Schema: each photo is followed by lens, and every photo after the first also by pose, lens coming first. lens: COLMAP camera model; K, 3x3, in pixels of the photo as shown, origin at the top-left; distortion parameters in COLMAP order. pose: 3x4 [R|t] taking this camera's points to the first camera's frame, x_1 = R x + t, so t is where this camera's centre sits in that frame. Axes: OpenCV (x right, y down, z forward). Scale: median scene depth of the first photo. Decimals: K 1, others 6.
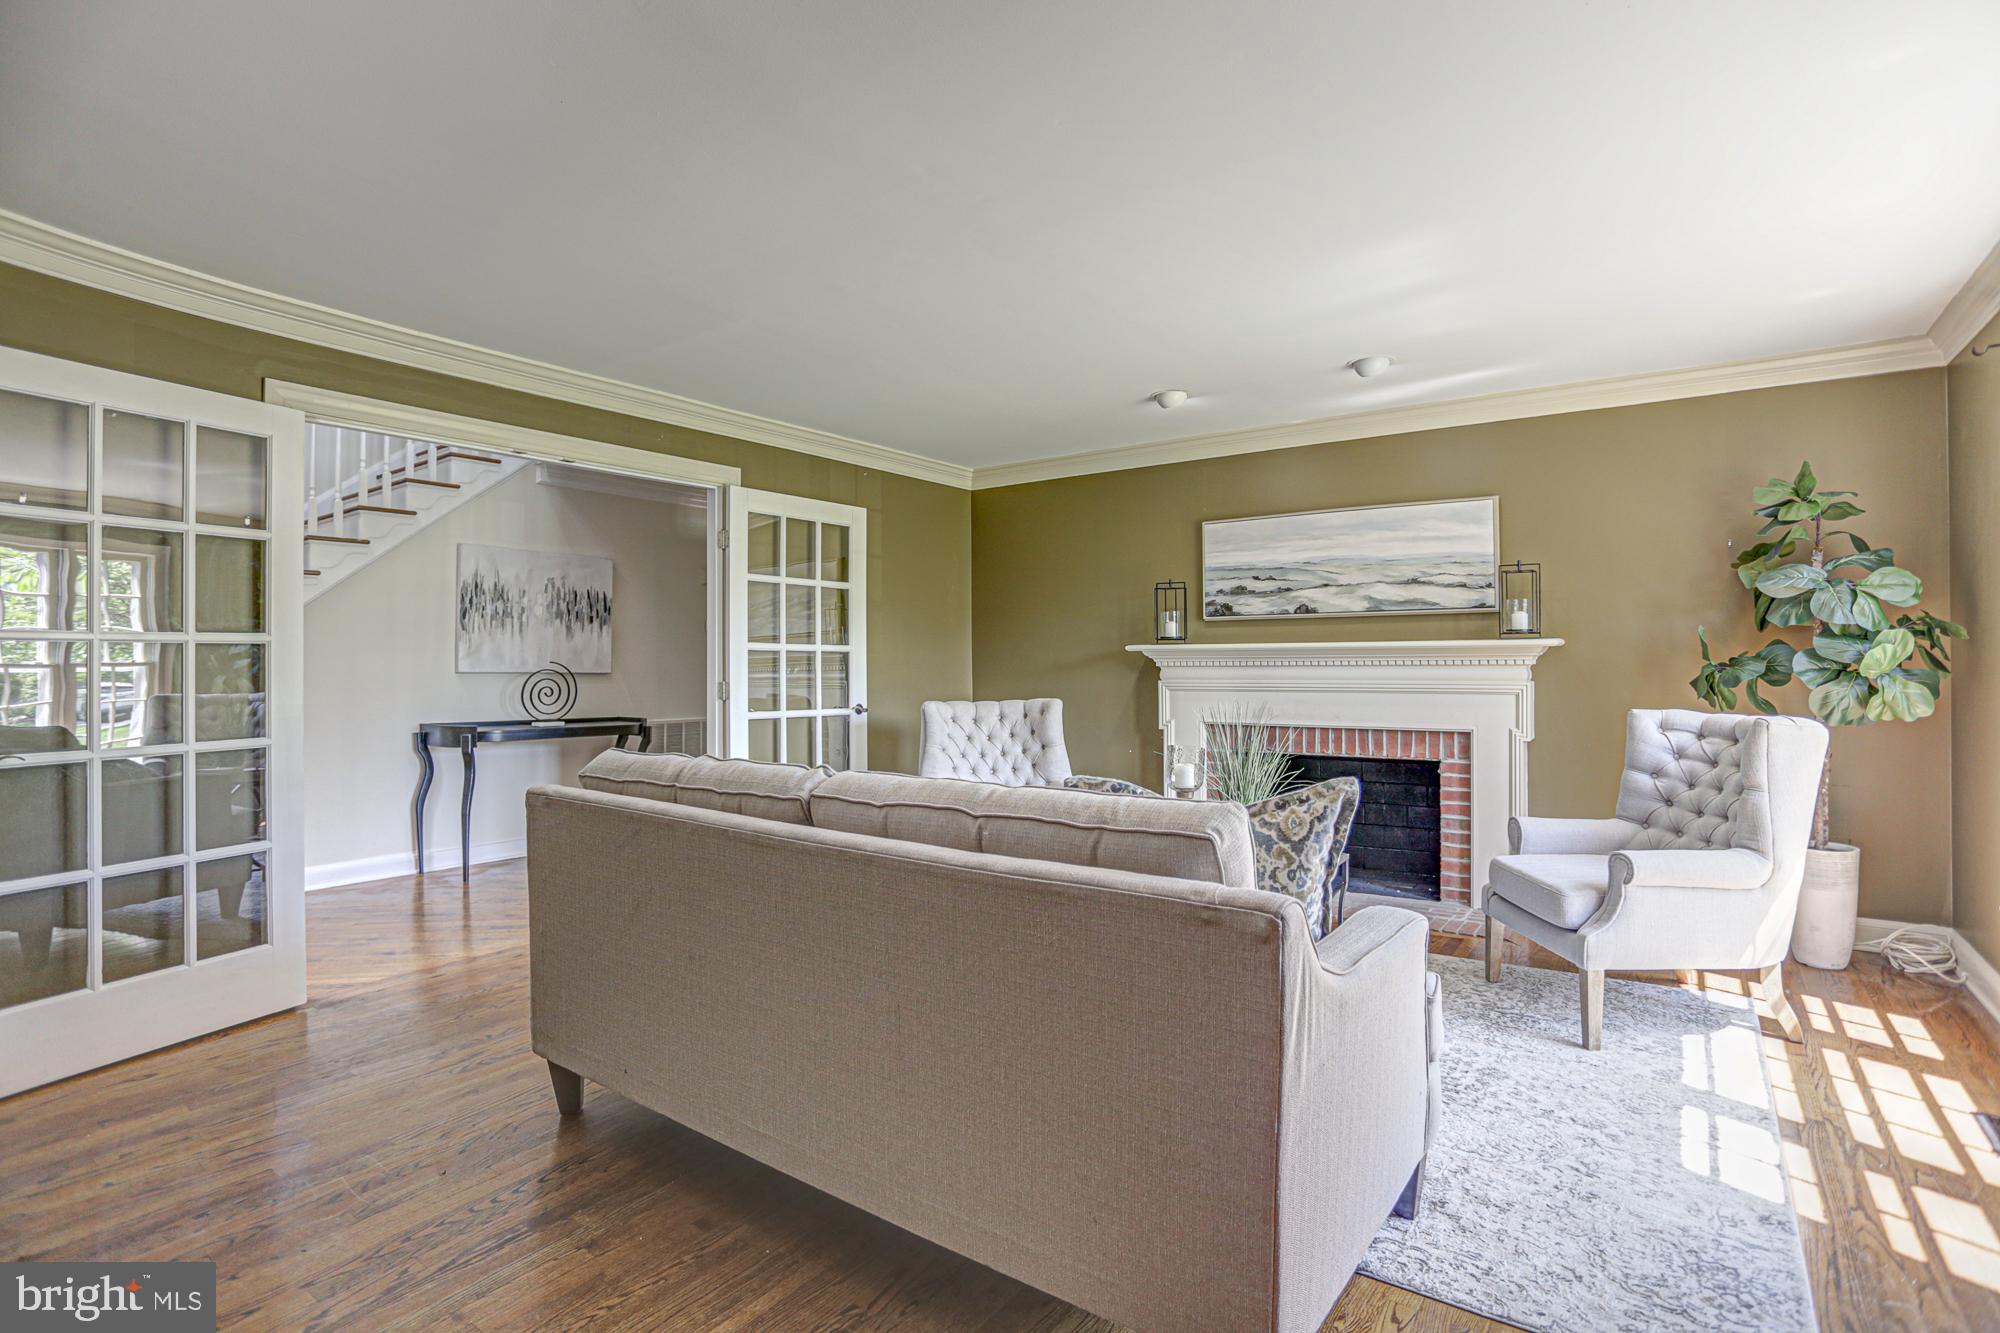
lens RADIAL K [[966.9, 0, 1001.3], [0, 966.9, 653.6], [0, 0, 1]] dist [-0.069389, 0.030788]
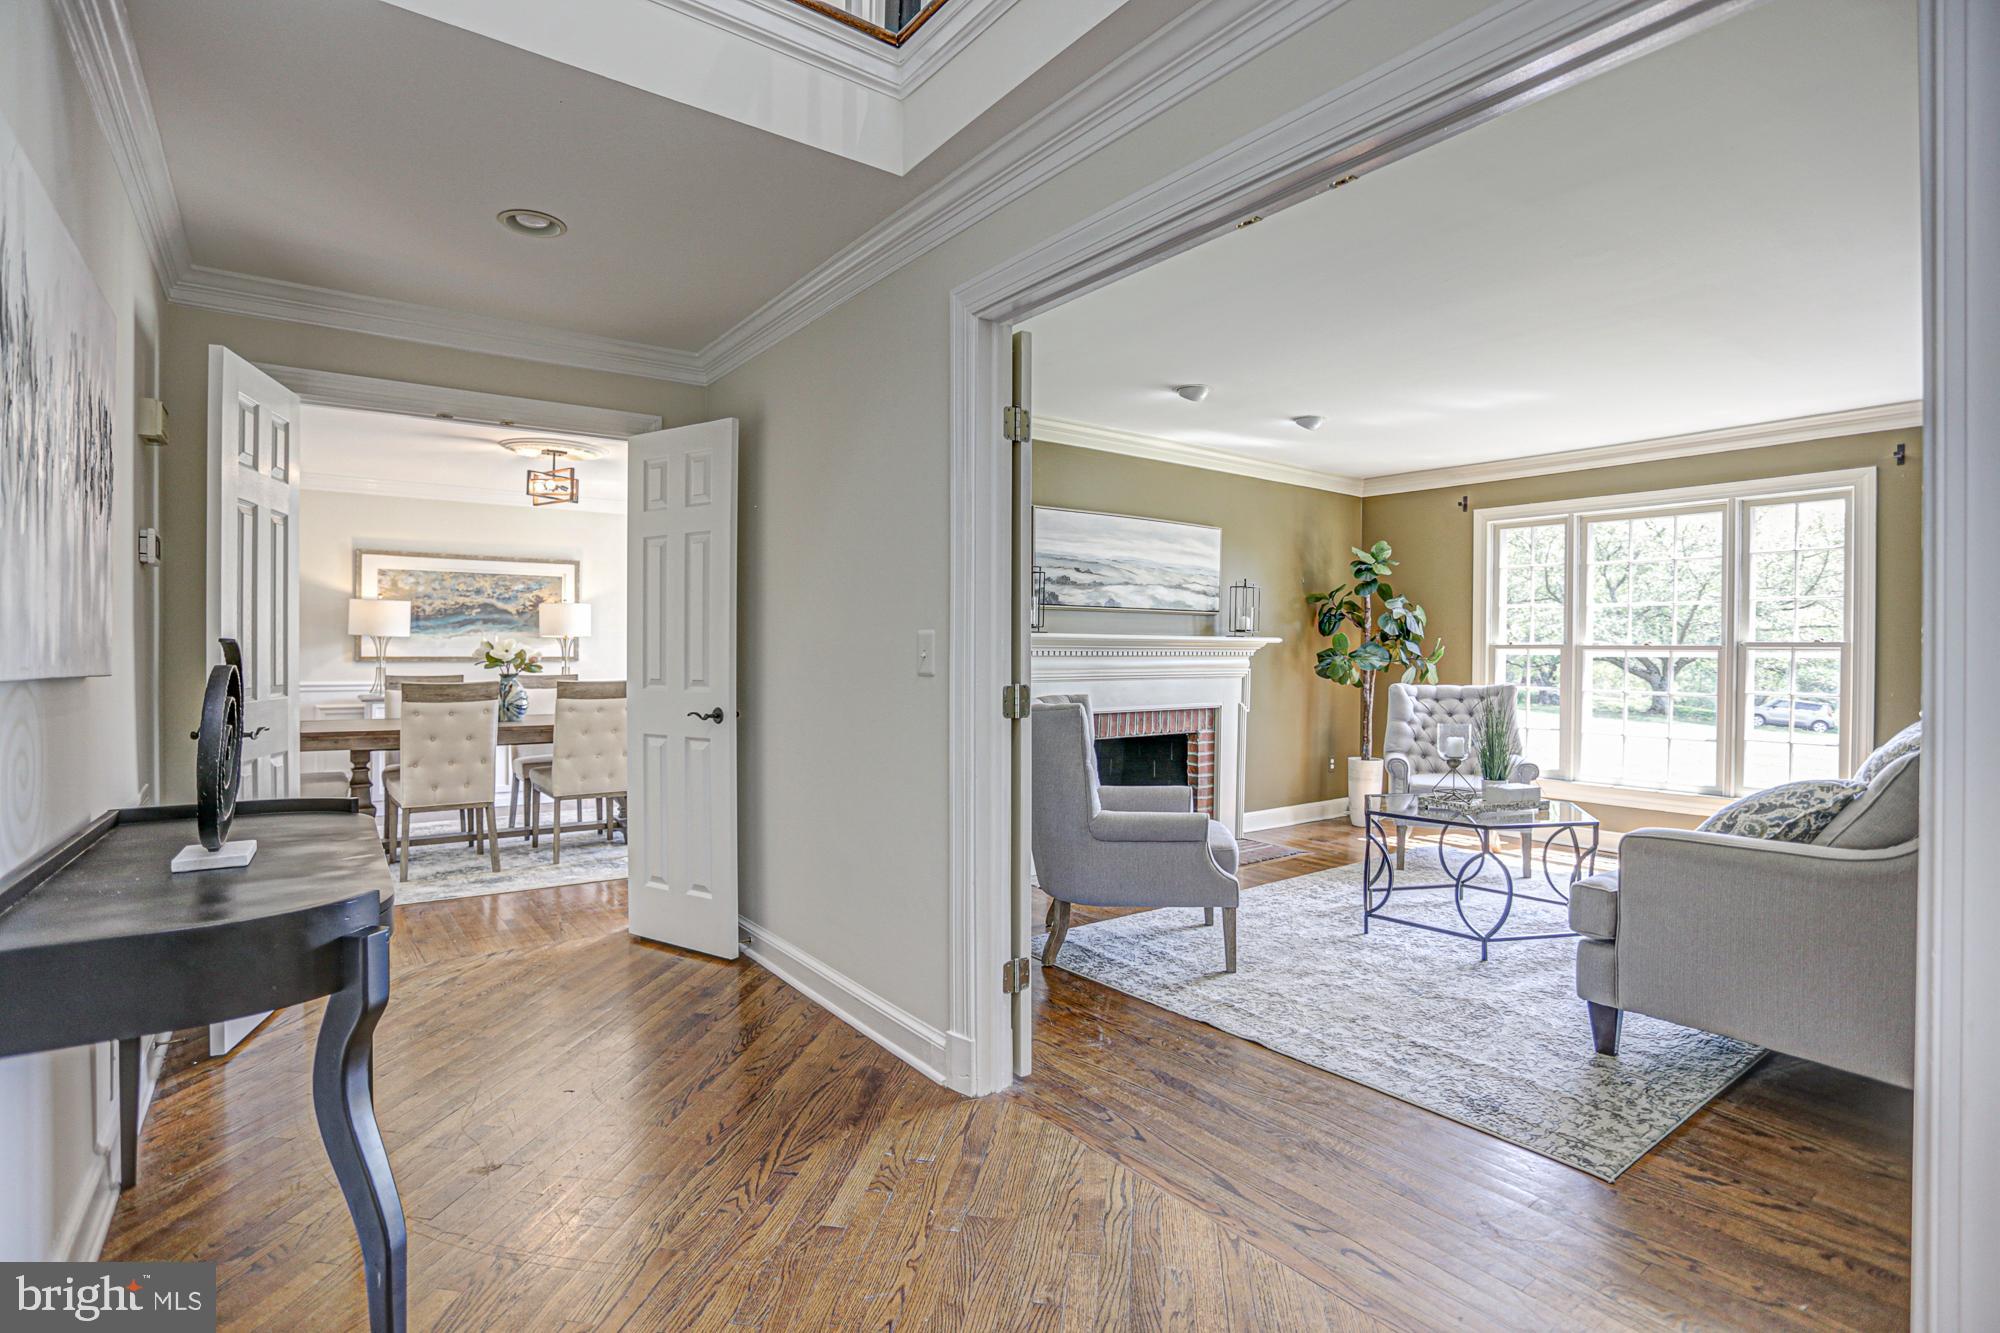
lens RADIAL K [[976.2, 0, 996.1], [0, 976.2, 653.2], [0, 0, 1]] dist [-0.068908, 0.031856]
pose [[0.318292, 0.001971, 0.947991, -0.831348], [-0.016117, 0.999865, 0.003333, 0.008815], [-0.947856, -0.016340, 0.318281, 0.841686]]
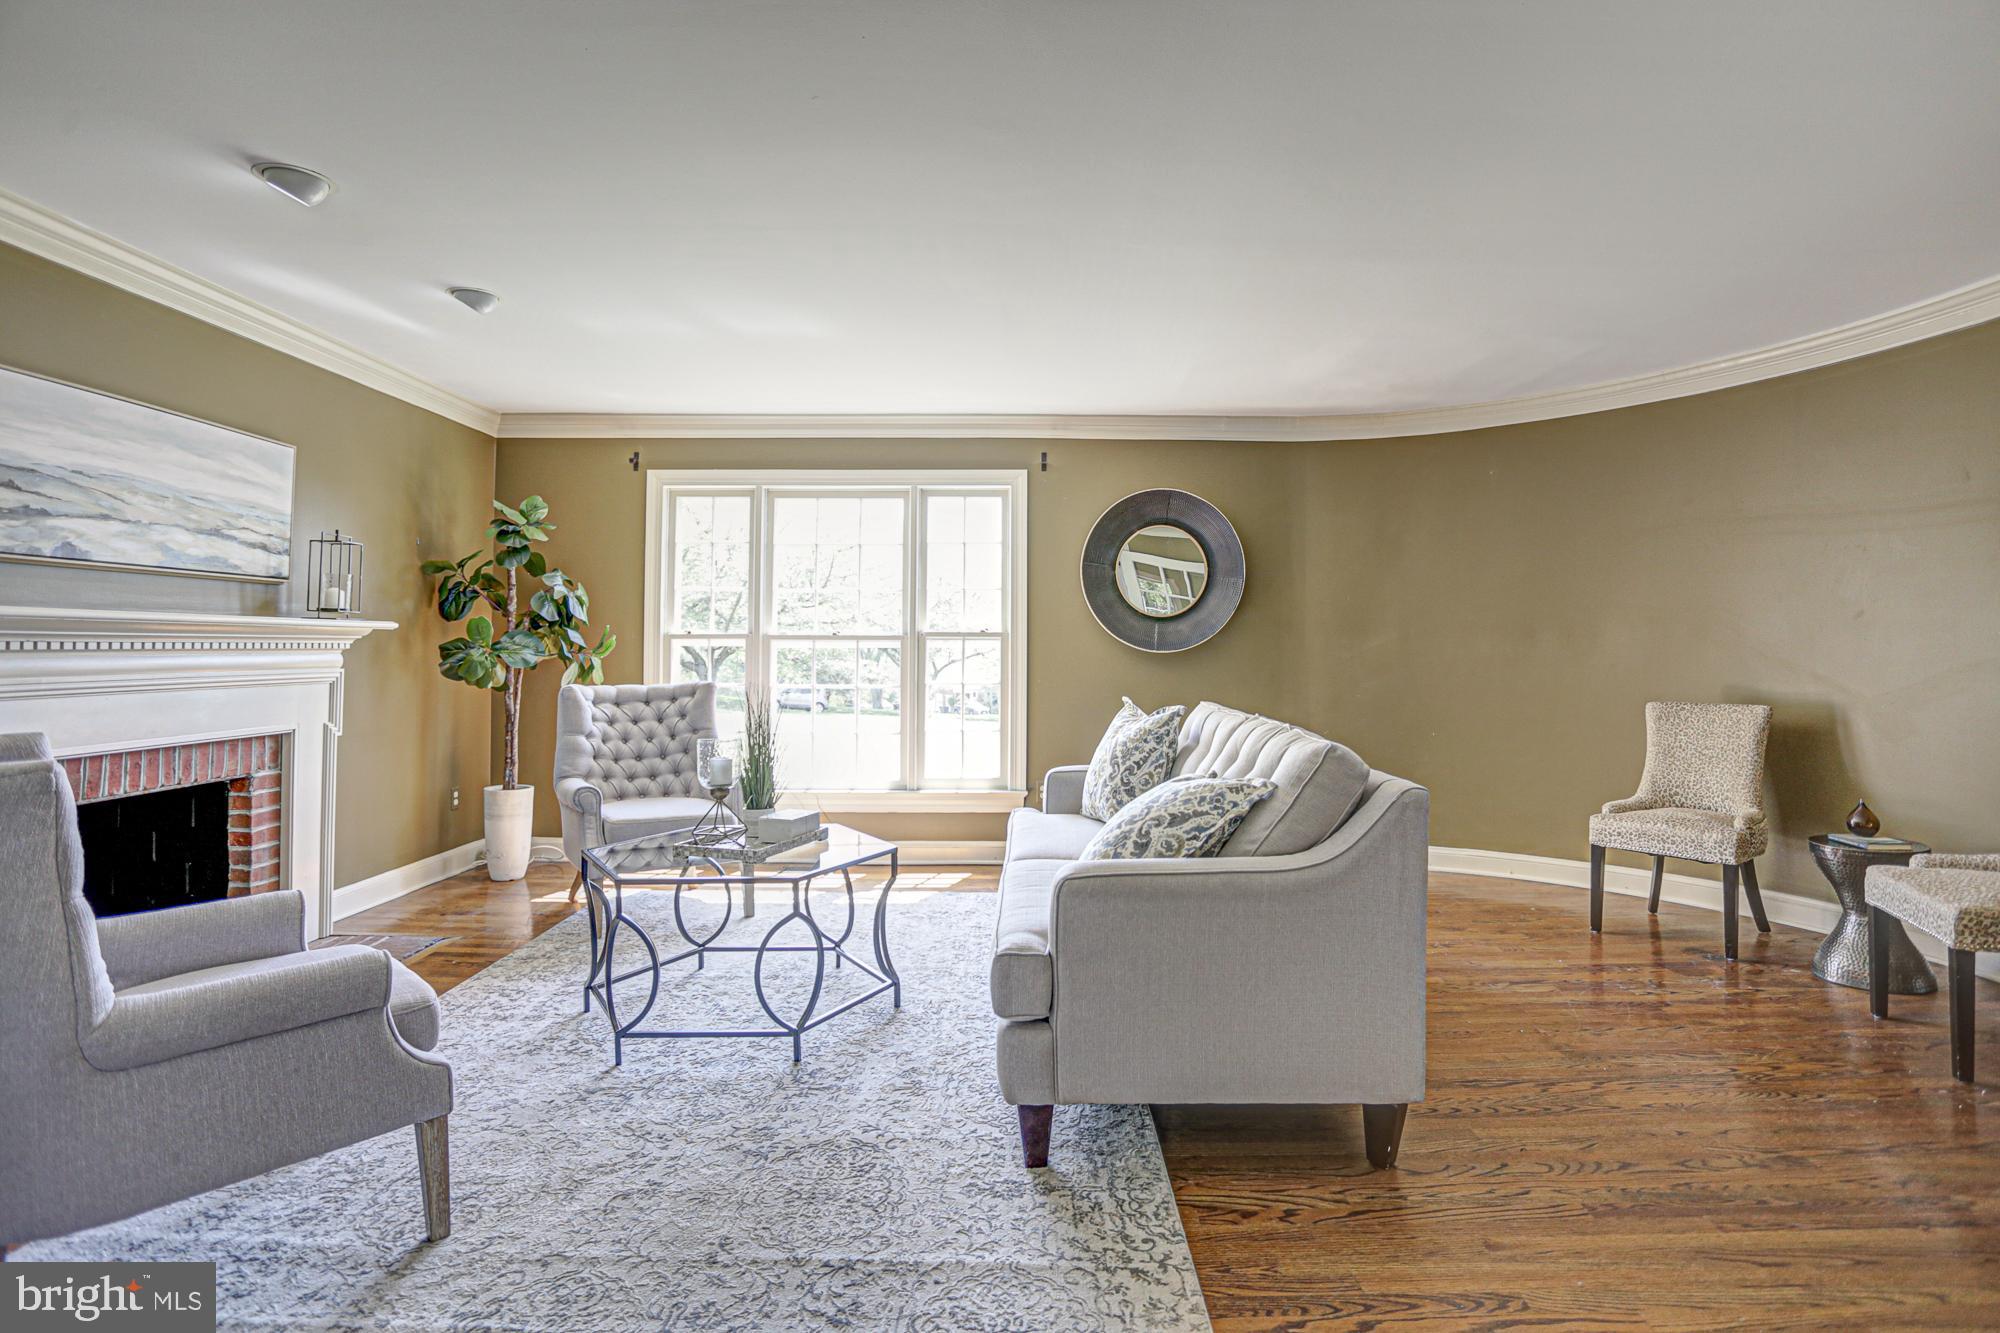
lens RADIAL K [[1018.9, 0, 1038.8], [0, 1018.9, 622.3], [0, 0, 1]] dist [-0.063898, 0.029250]
pose [[-0.585548, 0.022335, 0.810330, -0.540042], [-0.006893, 0.999447, -0.032528, 0.011895], [-0.810608, -0.024632, -0.585070, 0.950229]]
